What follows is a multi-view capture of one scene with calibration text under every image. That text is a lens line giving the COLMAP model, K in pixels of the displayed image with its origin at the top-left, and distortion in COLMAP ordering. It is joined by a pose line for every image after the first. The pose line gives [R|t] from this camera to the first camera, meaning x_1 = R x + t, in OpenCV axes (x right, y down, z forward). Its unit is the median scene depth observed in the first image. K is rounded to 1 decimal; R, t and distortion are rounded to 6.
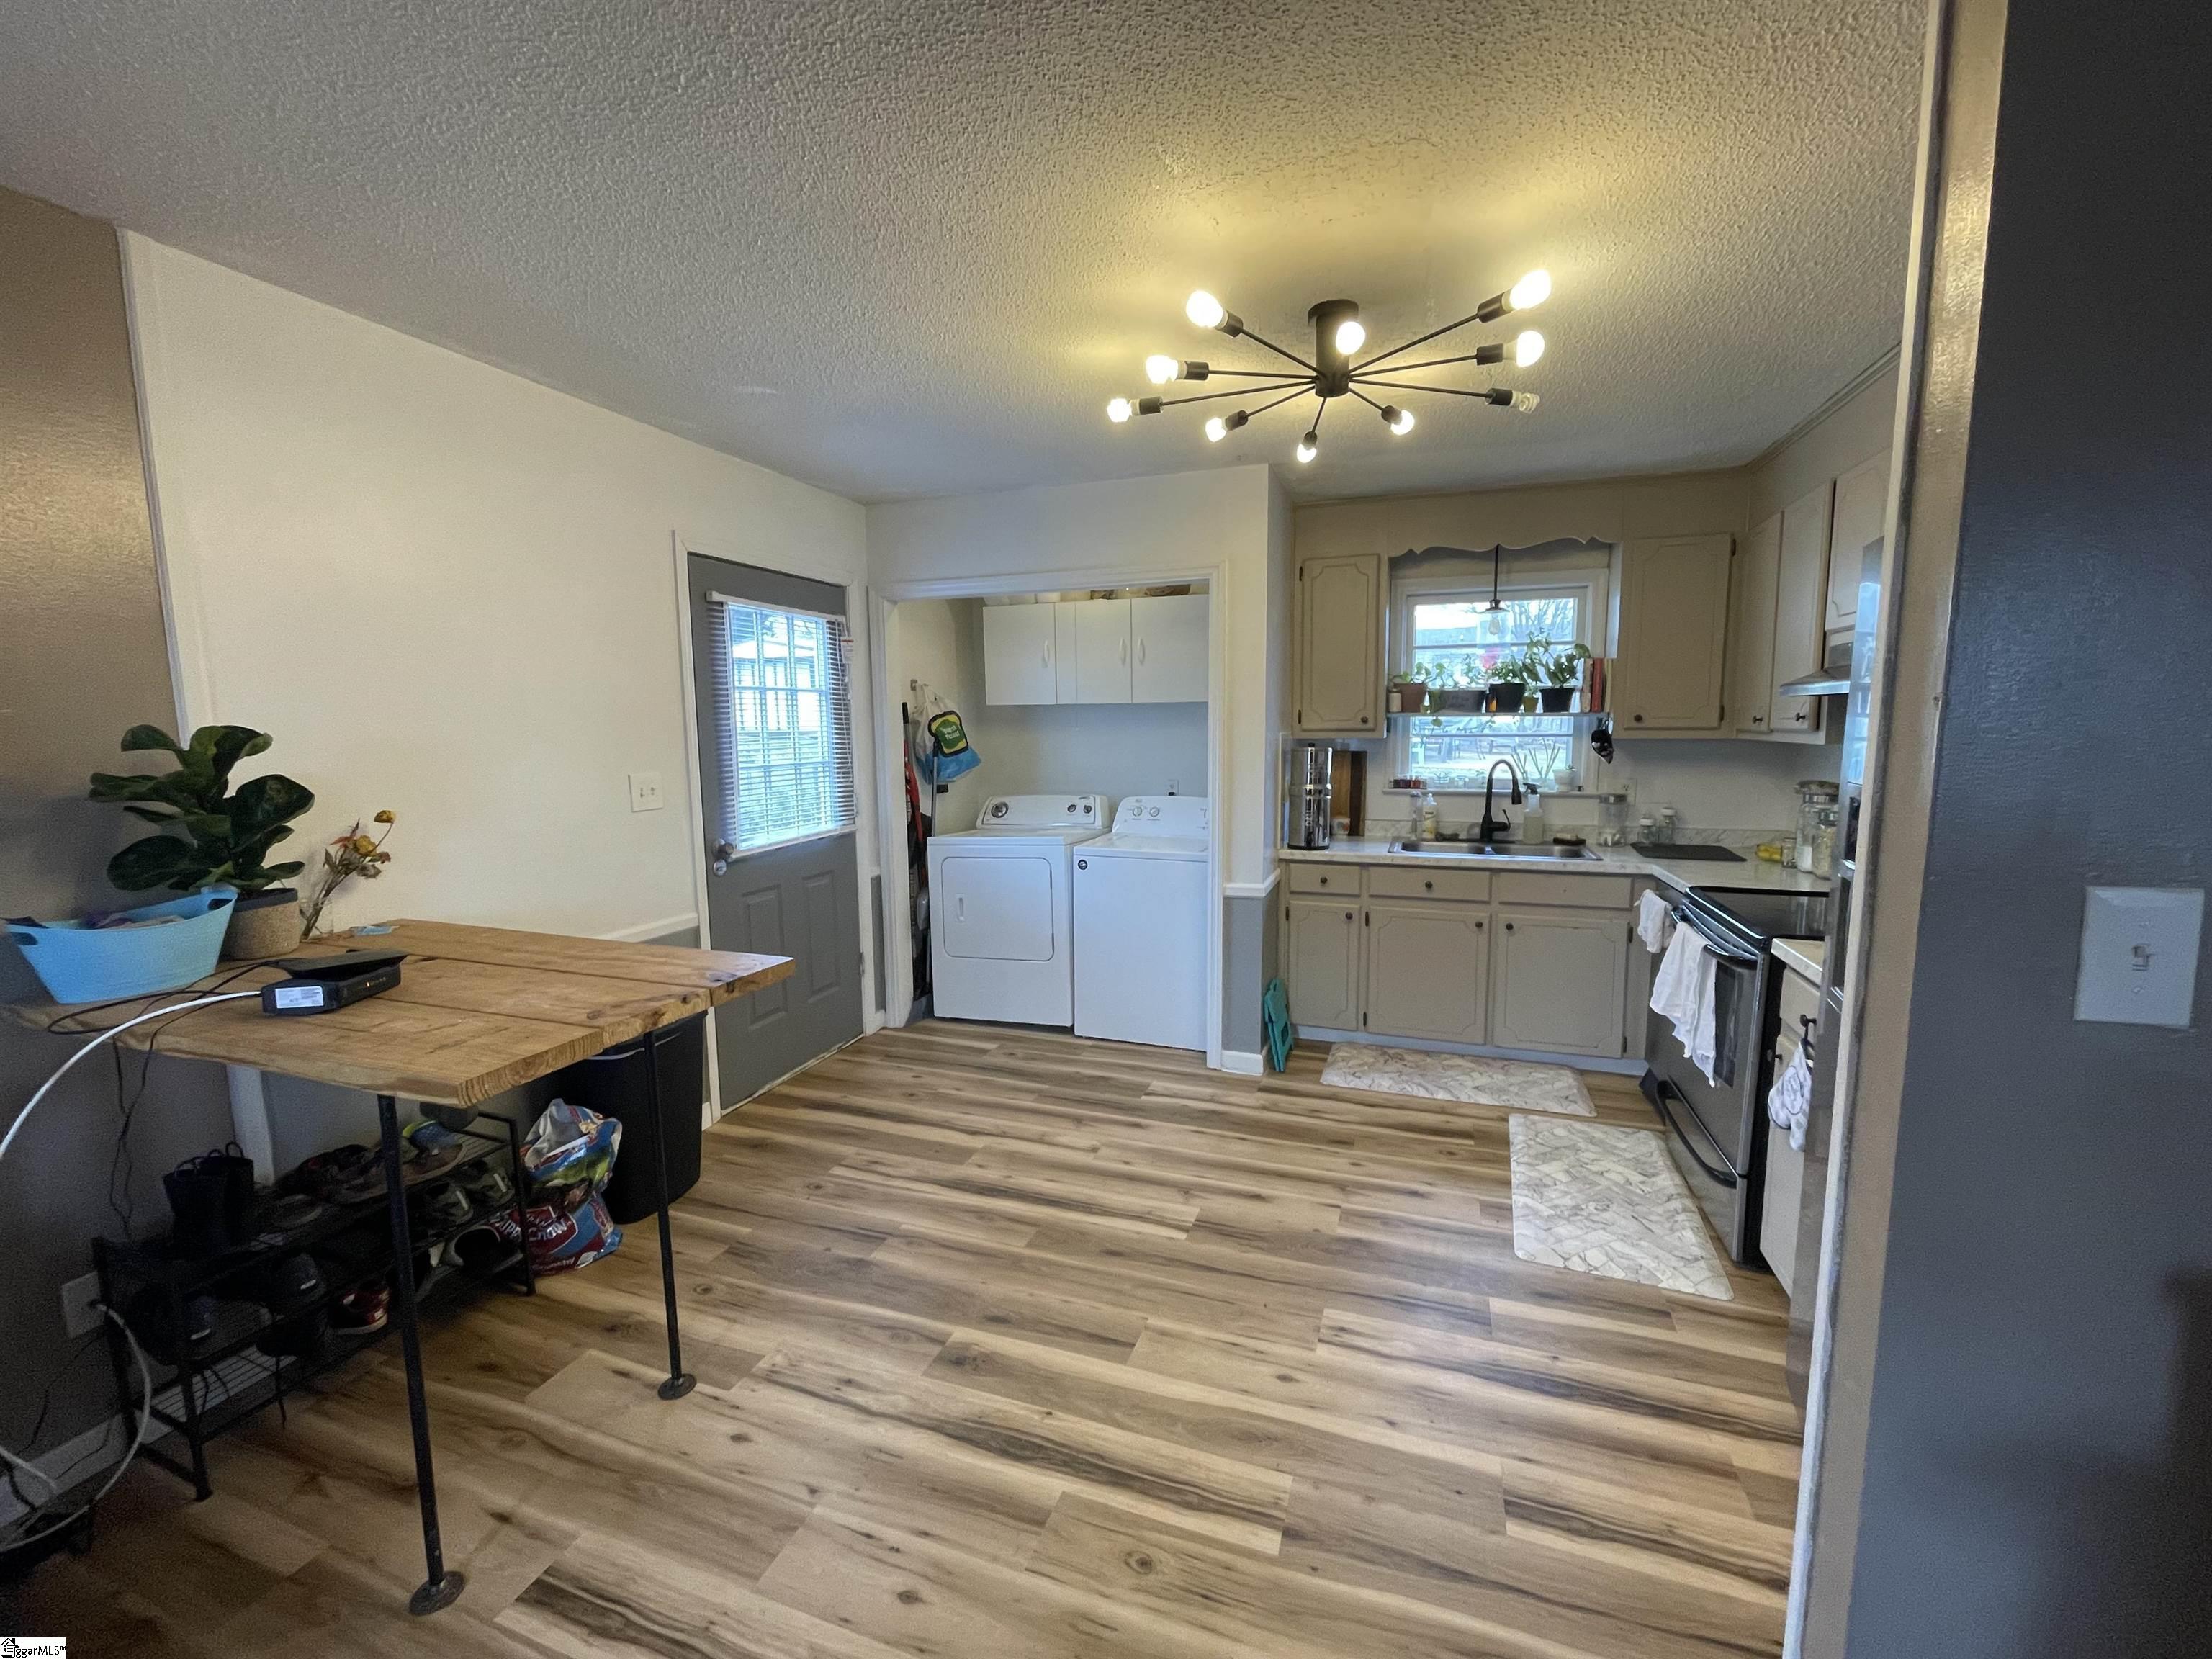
lens RADIAL K [[900.4, 0, 1114.8], [0, 900.4, 826.1], [0, 0, 1]] dist [0.000648, -0.000767]
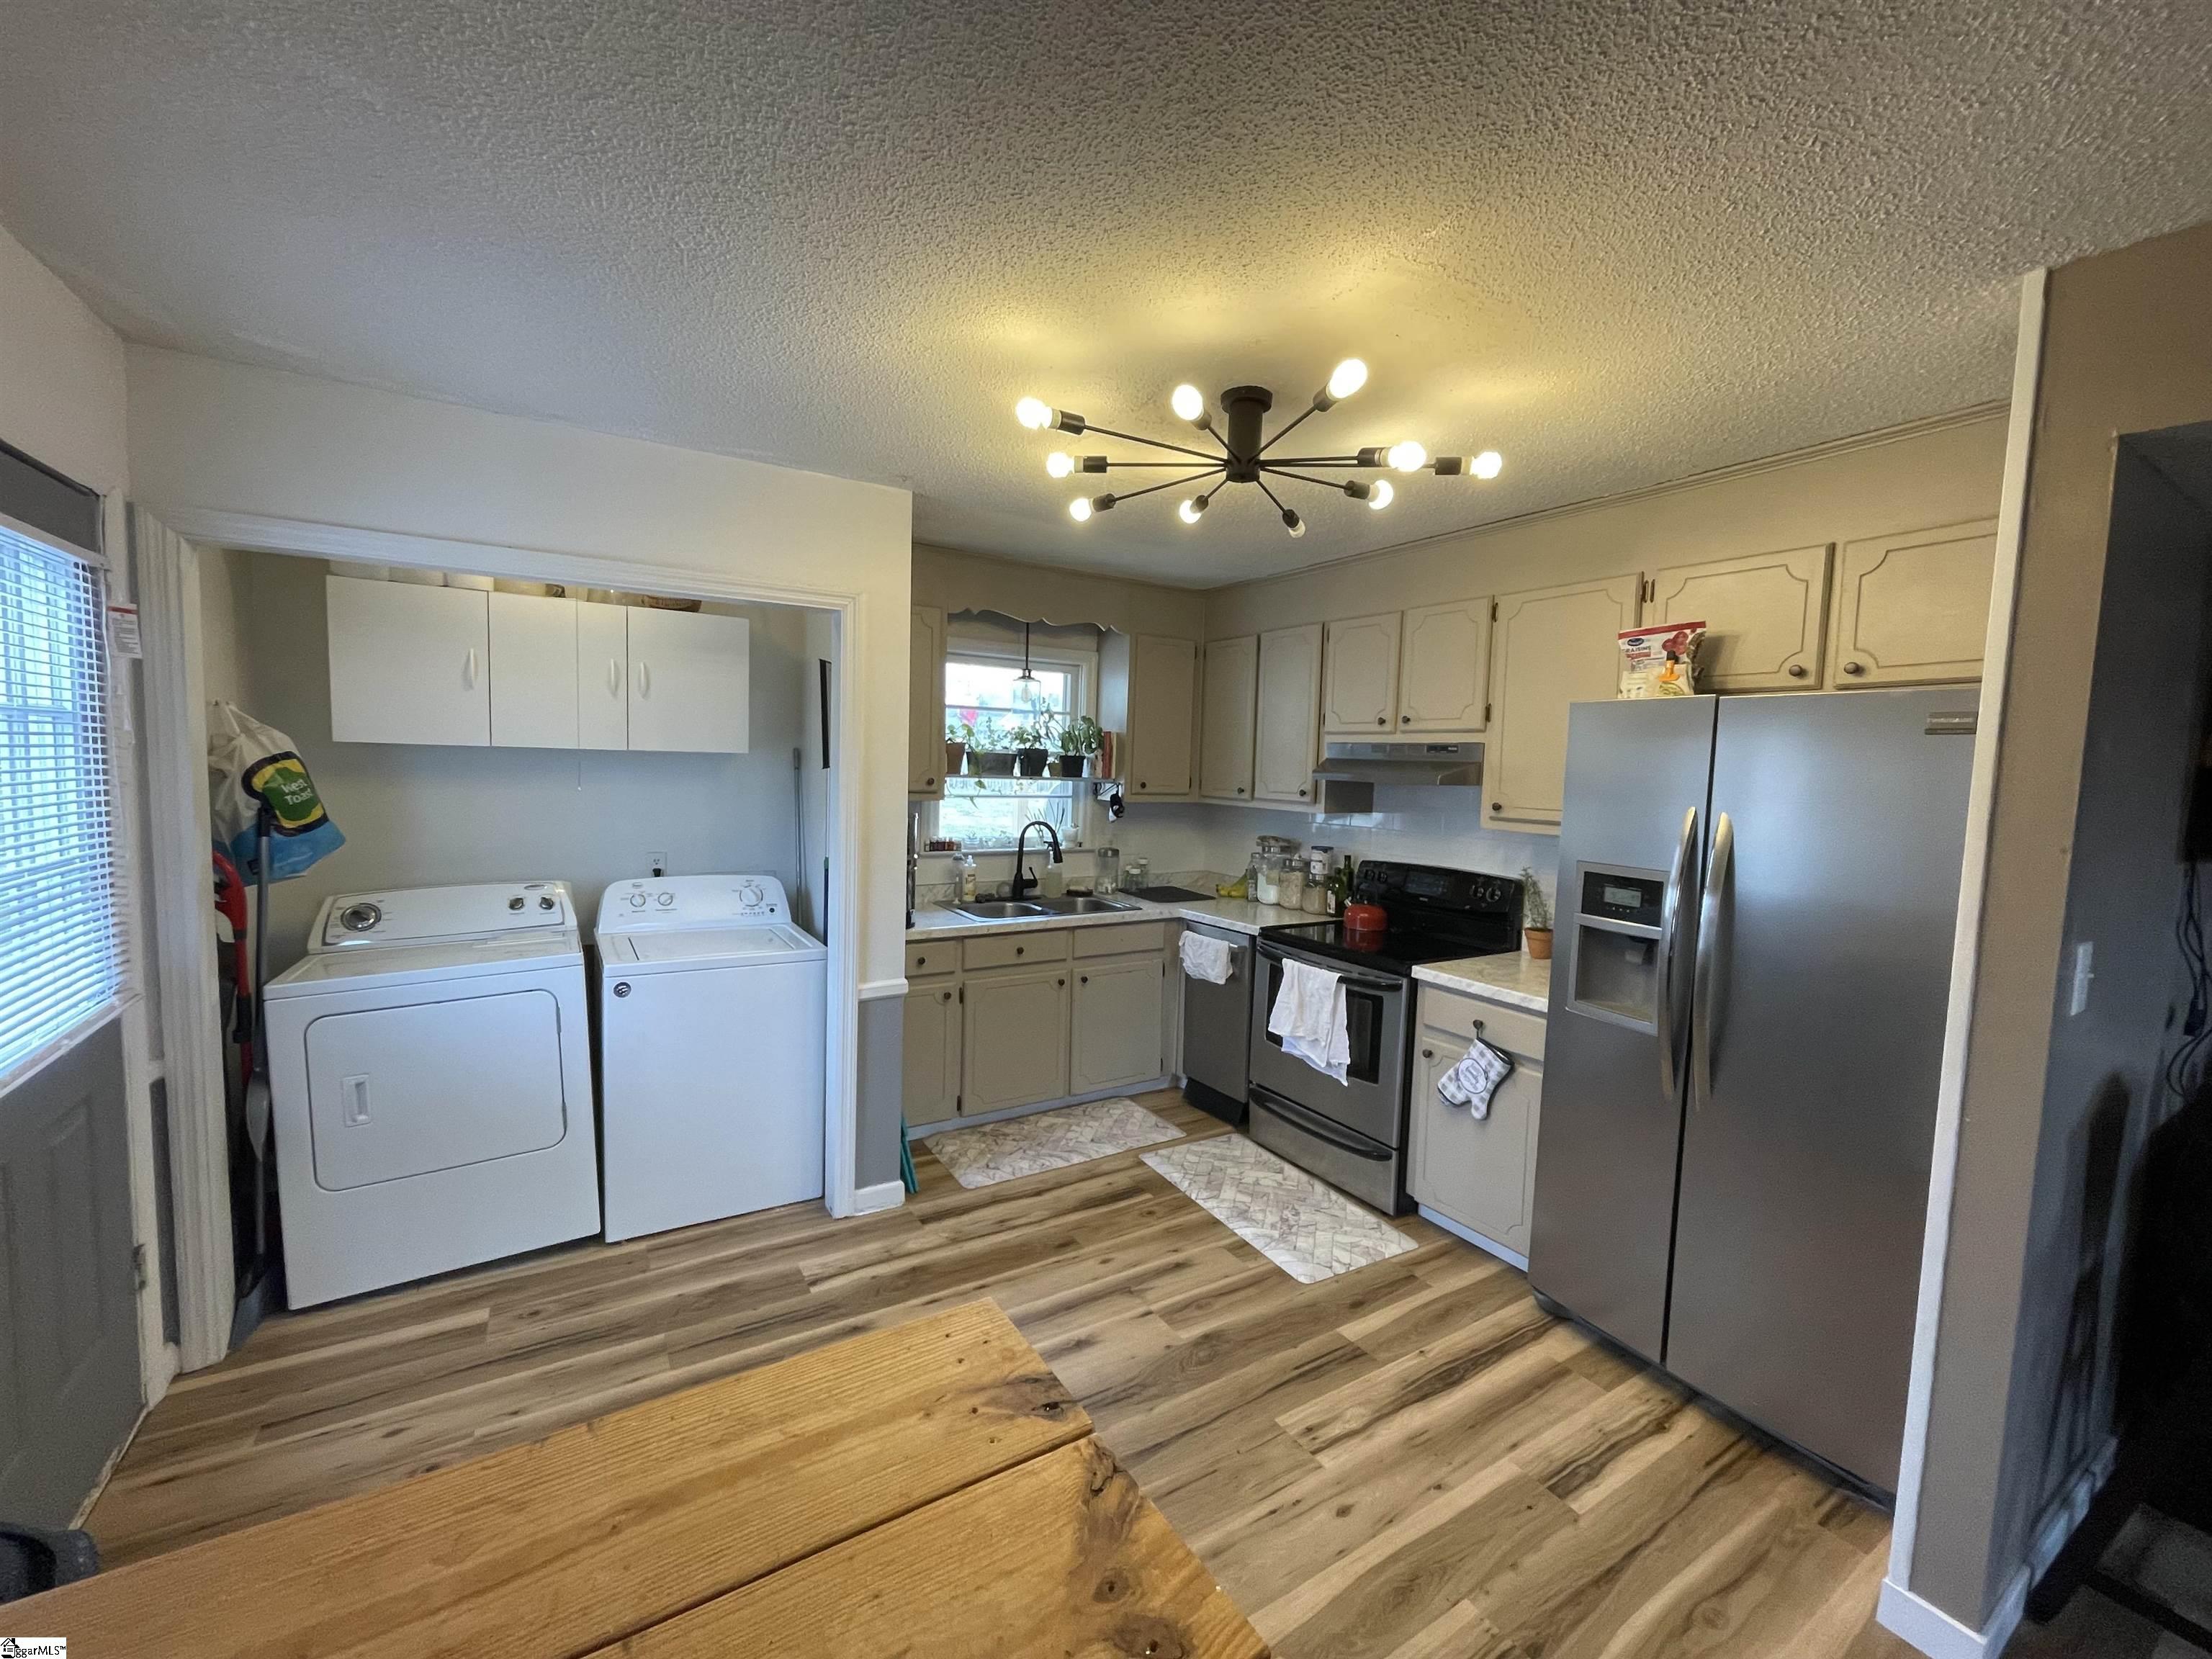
lens RADIAL K [[900.4, 0, 1111.0], [0, 900.4, 821.4], [0, 0, 1]] dist [0.000648, -0.000767]
pose [[0.621070, -0.025501, 0.783340, -0.372432], [0.053609, 0.998512, -0.009997, -0.063548], [-0.781920, 0.048203, 0.621513, 0.306256]]
